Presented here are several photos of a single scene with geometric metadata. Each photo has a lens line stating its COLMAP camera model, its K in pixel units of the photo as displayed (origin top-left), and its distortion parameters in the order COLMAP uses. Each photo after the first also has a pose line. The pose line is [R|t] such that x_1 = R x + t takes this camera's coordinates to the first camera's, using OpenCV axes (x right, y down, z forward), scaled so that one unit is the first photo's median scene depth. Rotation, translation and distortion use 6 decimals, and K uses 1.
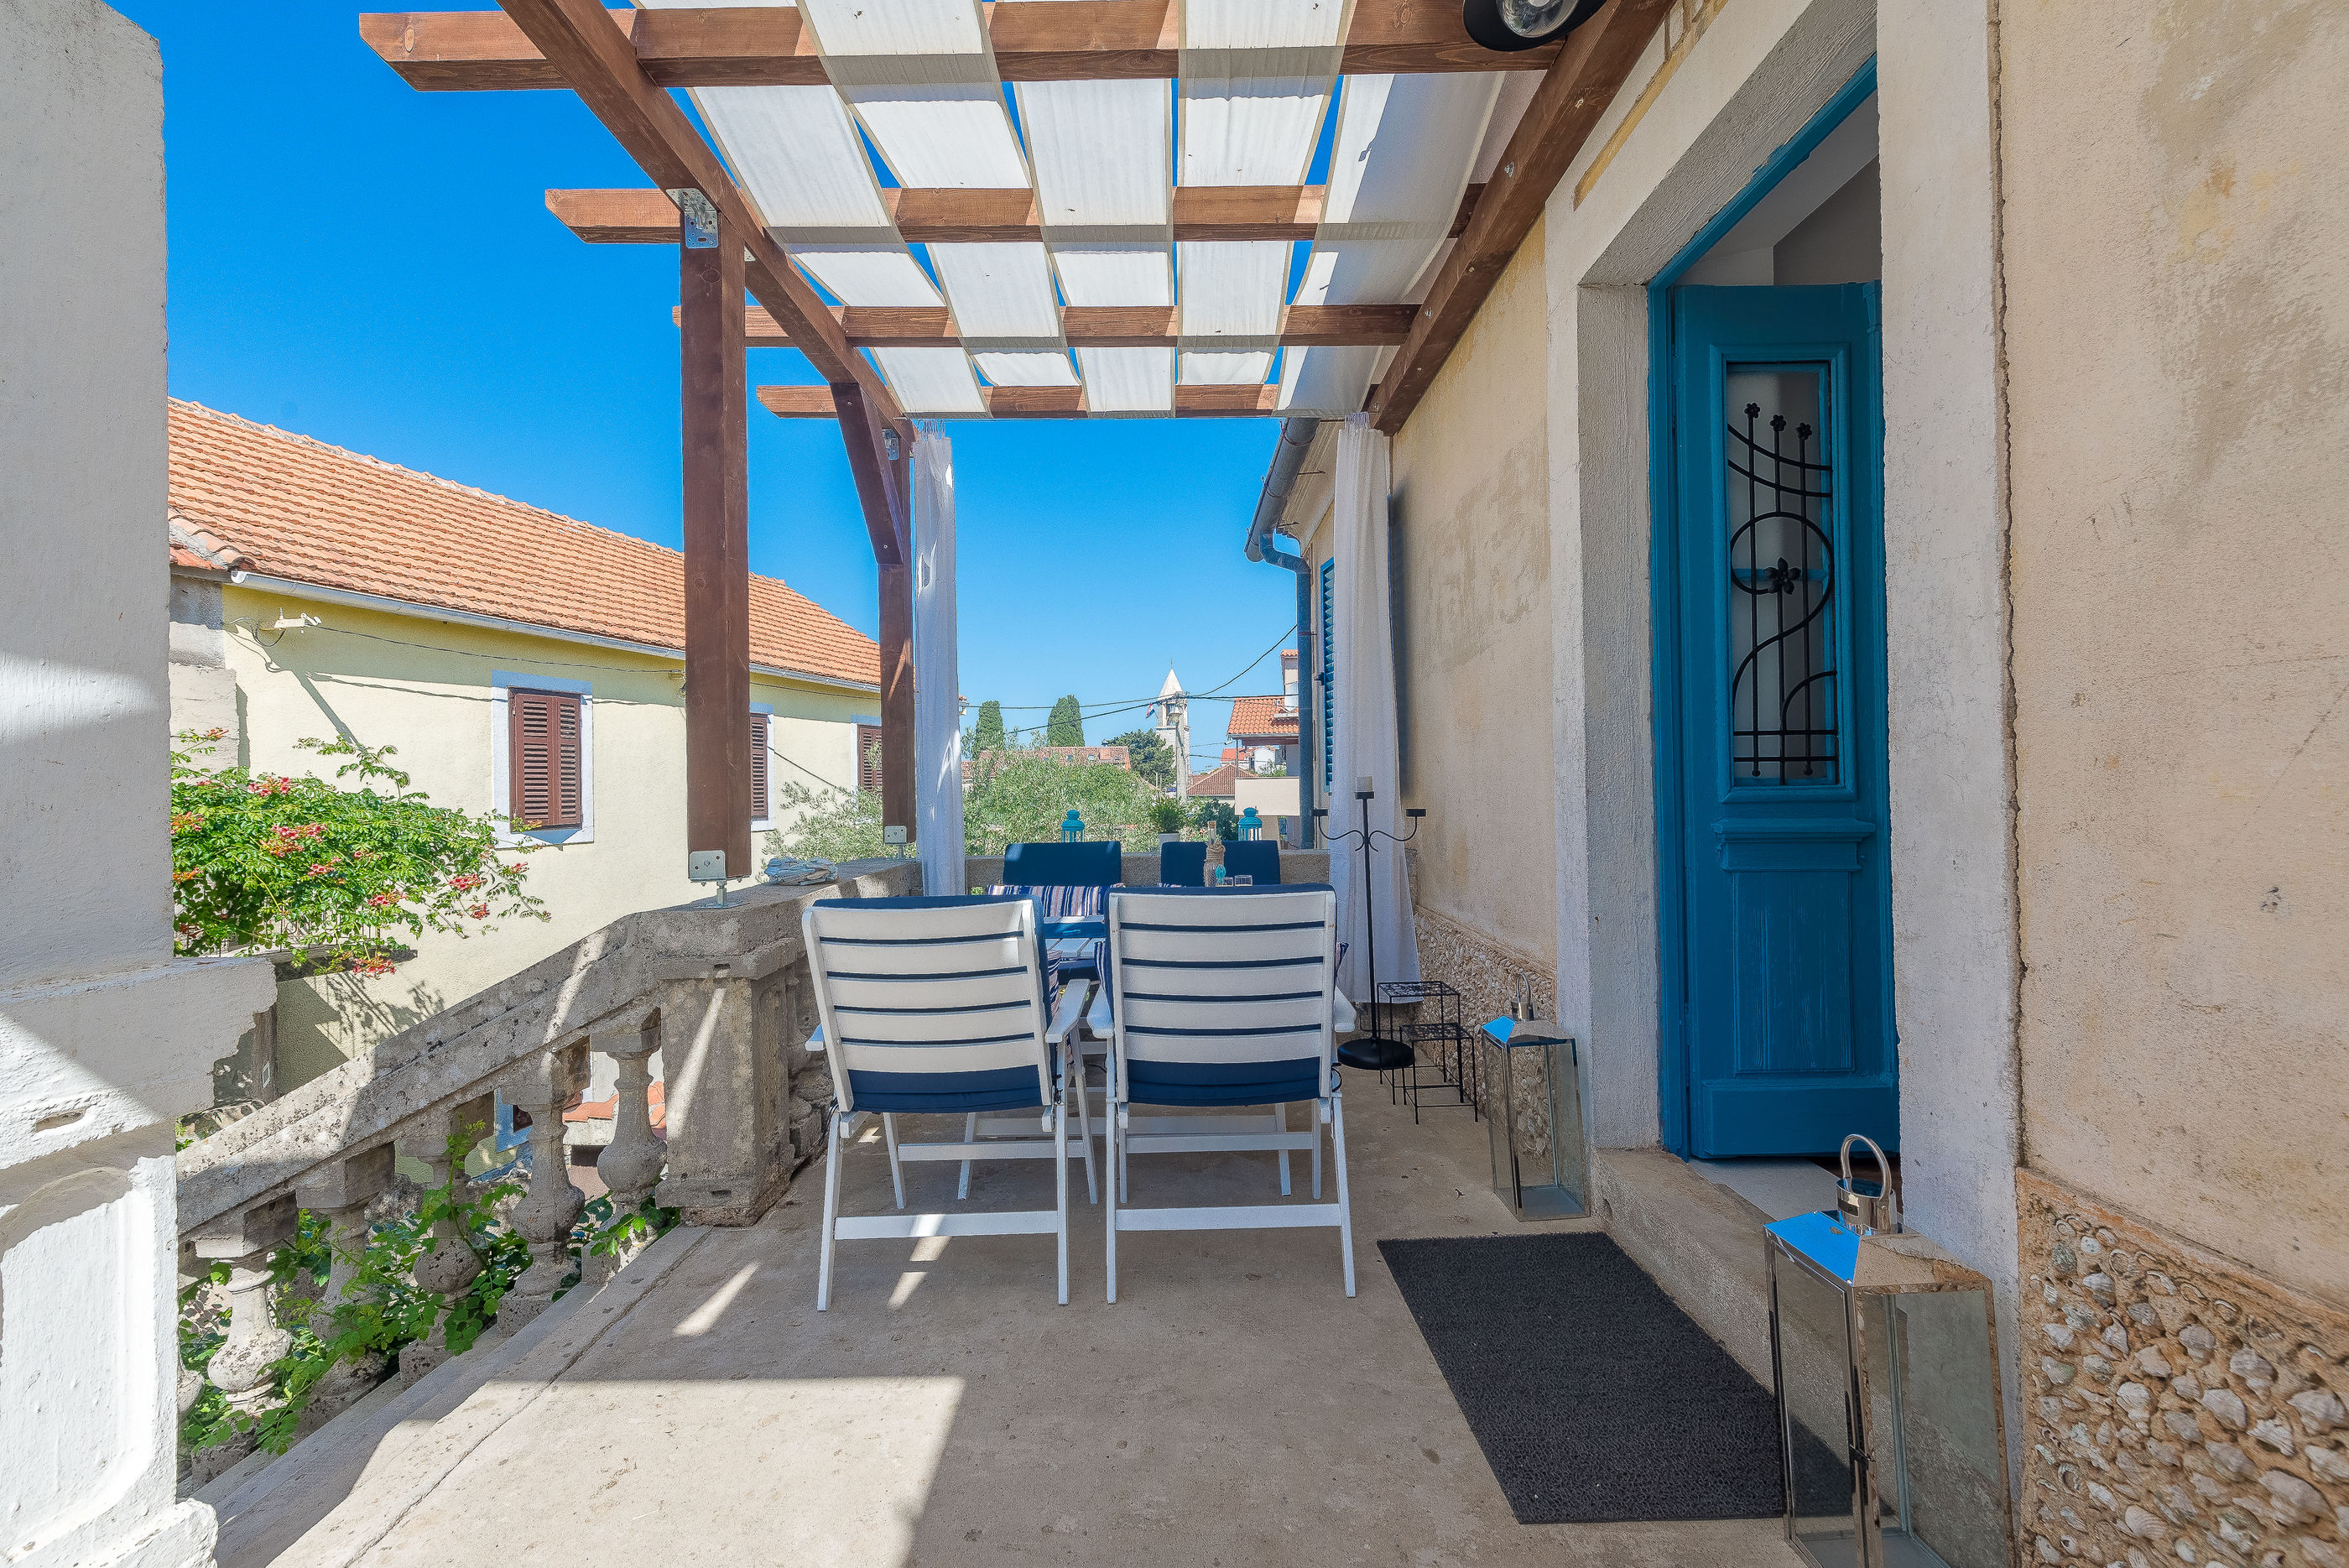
lens RADIAL K [[1029.5, 0, 1174.5], [0, 1029.5, 784.0], [0, 0, 1]] dist [0.001070, 0.000072]
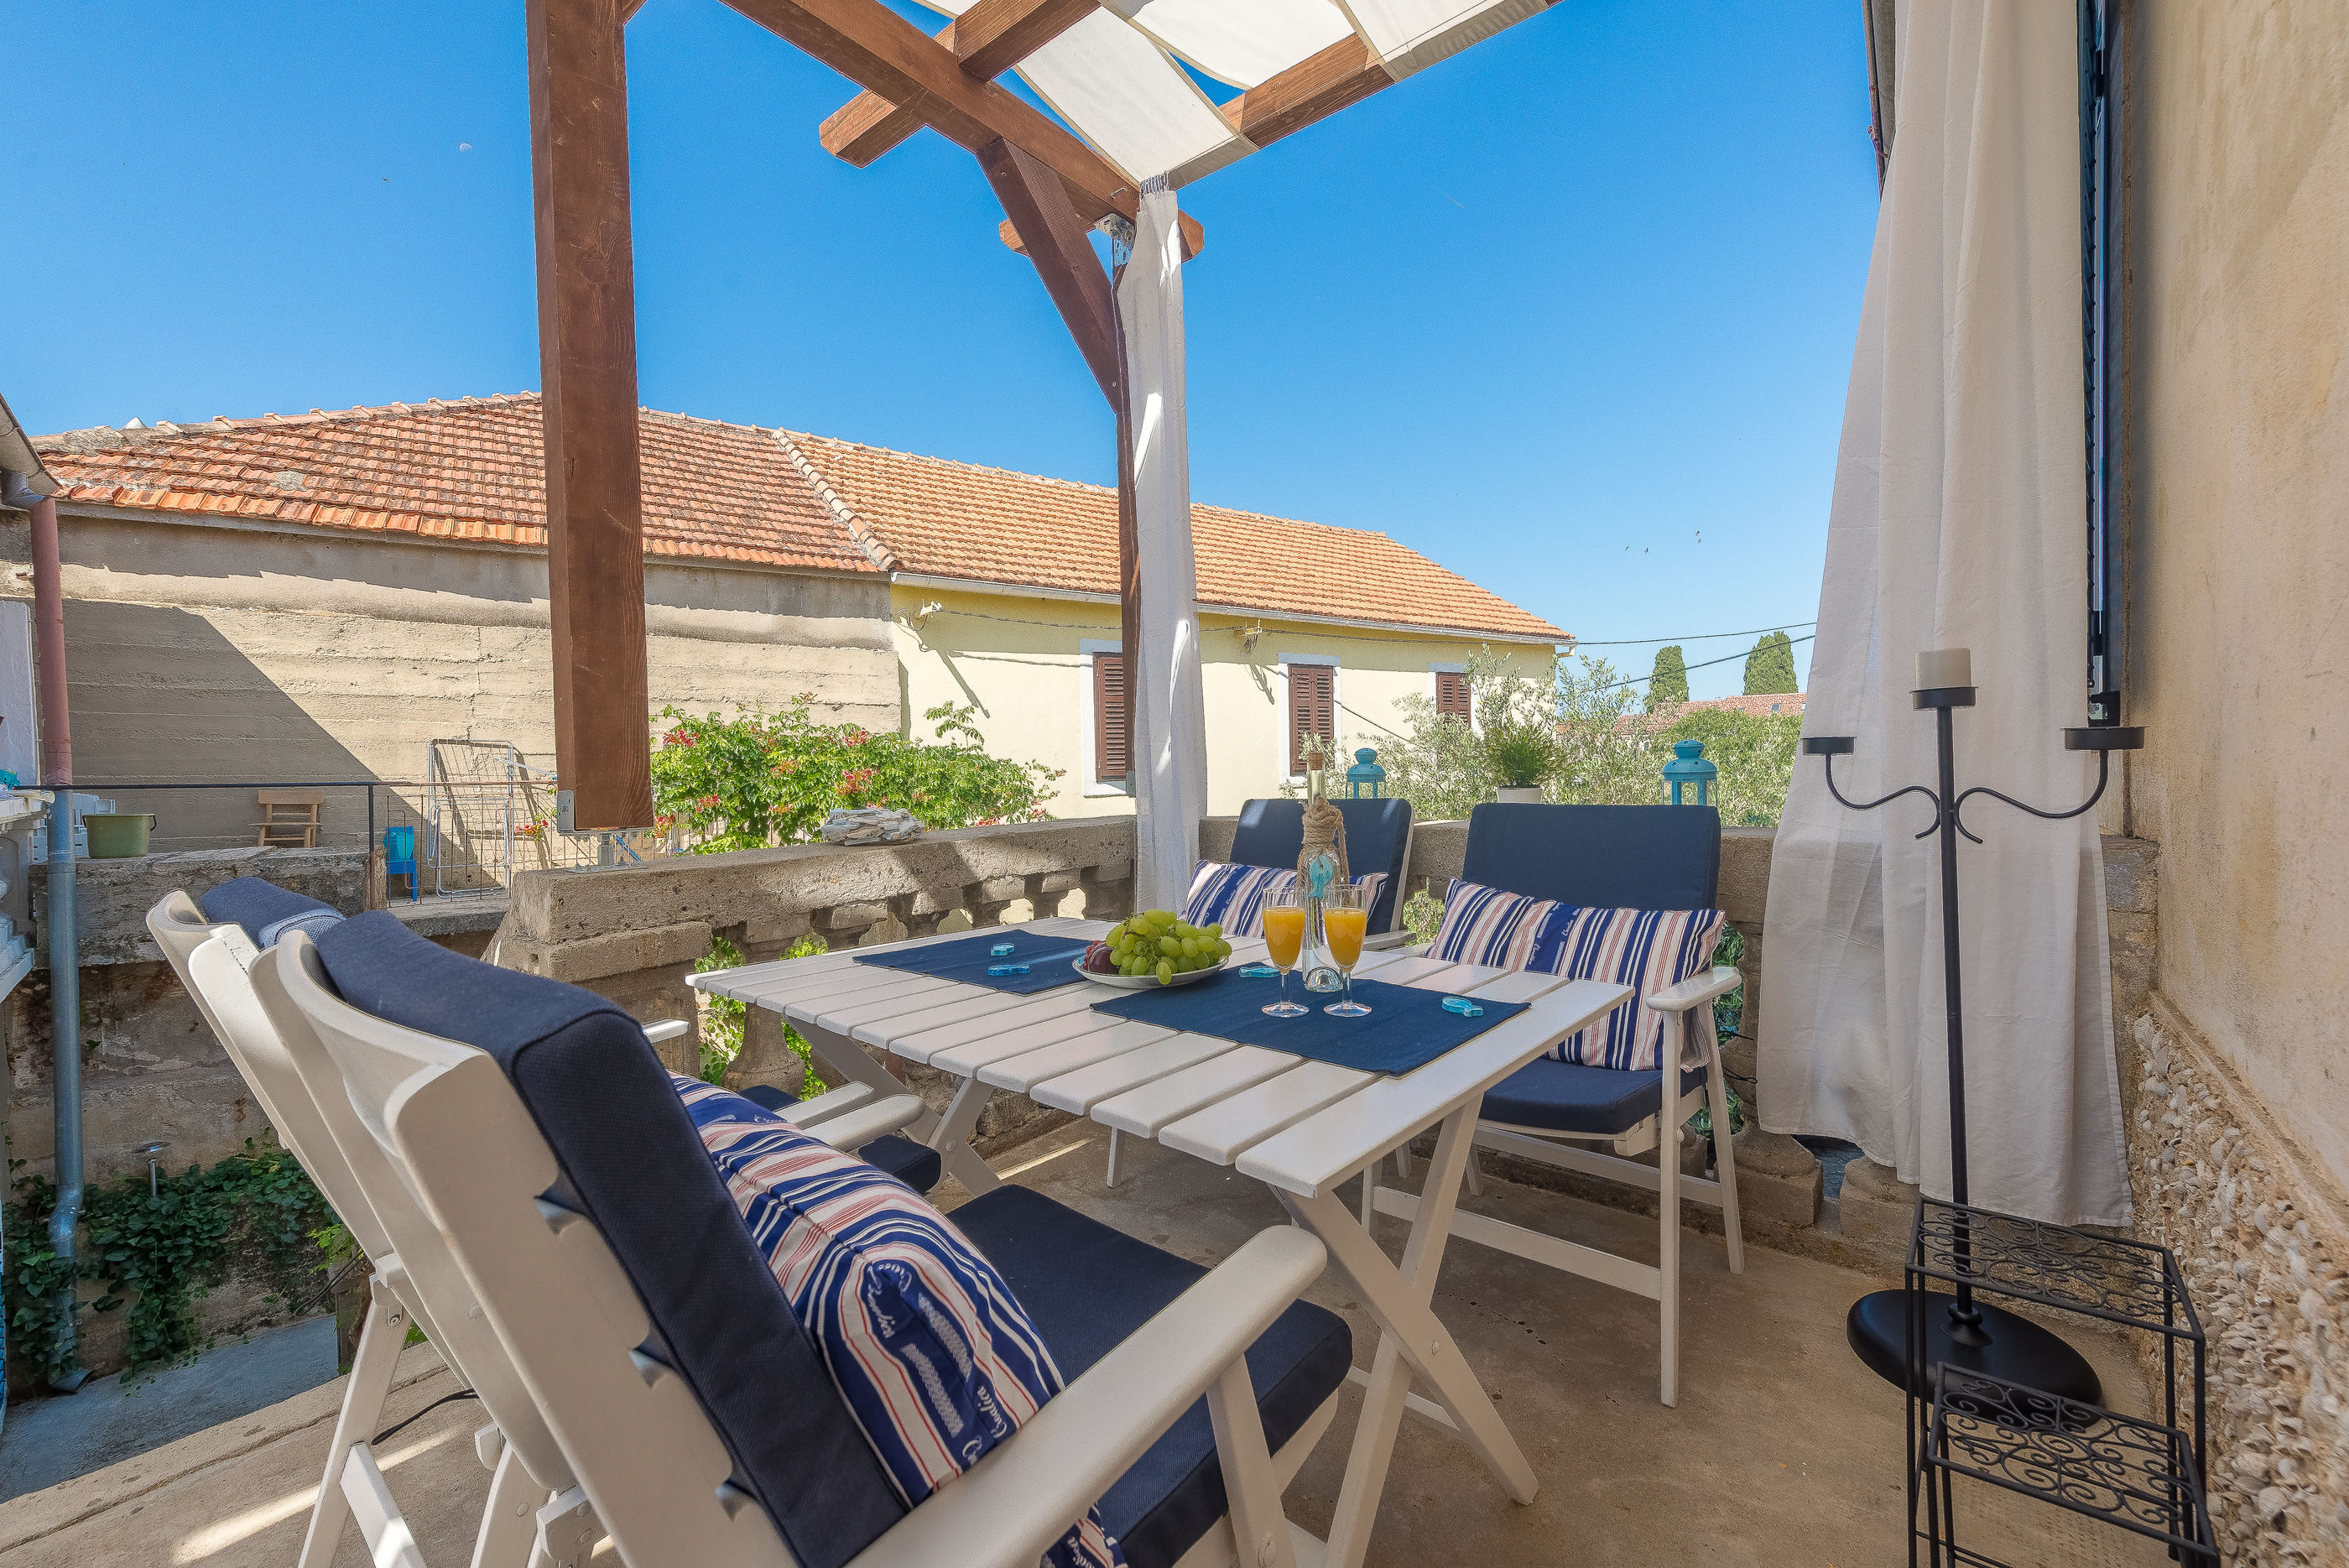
lens RADIAL K [[955.8, 0, 1174.5], [0, 955.8, 784.0], [0, 0, 1]] dist [-0.000945, -0.000005]
pose [[0.758304, 0.014984, -0.651729, 0.119817], [0.008479, 0.999425, 0.032843, 0.017660], [0.651846, -0.030432, 0.757741, 0.319923]]
